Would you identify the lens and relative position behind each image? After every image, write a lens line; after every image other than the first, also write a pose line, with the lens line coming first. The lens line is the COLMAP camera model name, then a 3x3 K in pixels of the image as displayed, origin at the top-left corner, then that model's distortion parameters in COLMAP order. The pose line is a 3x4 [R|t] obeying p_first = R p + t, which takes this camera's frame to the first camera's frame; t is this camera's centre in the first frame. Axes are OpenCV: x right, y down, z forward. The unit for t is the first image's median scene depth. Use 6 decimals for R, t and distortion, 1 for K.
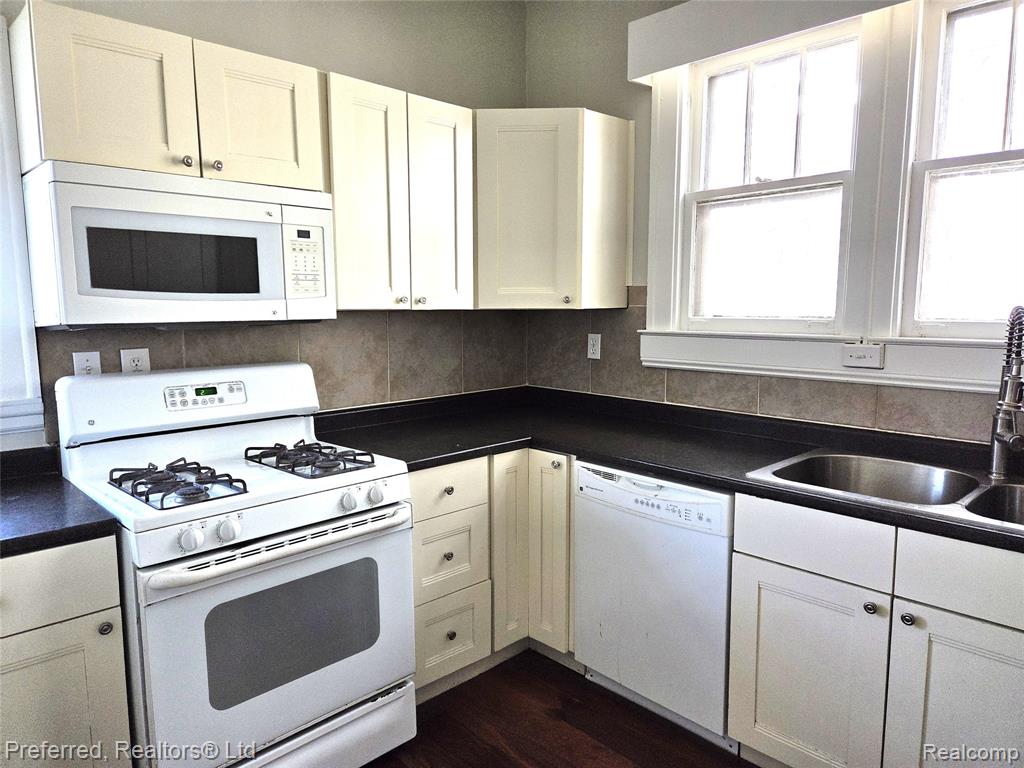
lens RADIAL K [[696.5, 0, 495.5], [0, 696.5, 396.8], [0, 0, 1]] dist [0.076170, -0.067515]
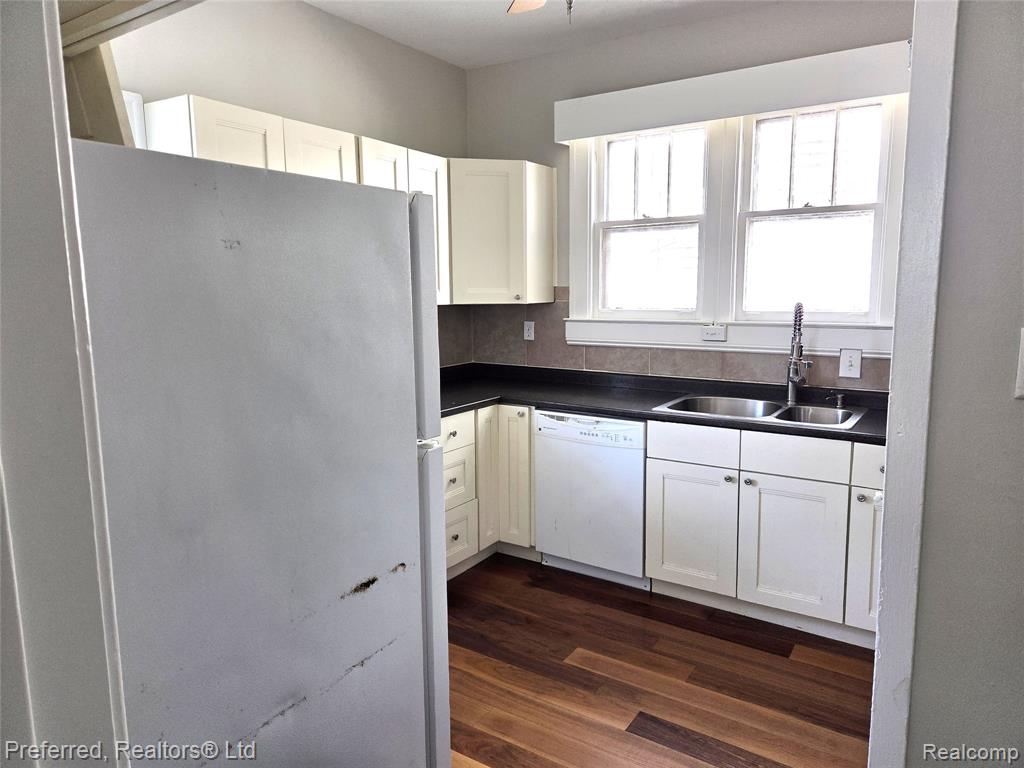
lens RADIAL K [[689.7, 0, 512.0], [0, 689.7, 384.0], [0, 0, 1]] dist [0.086983, -0.066722]
pose [[0.973114, -0.034419, 0.227738, -0.247099], [0.034313, 0.999401, 0.004424, 0.029281], [-0.227754, 0.003510, 0.973712, -0.362456]]
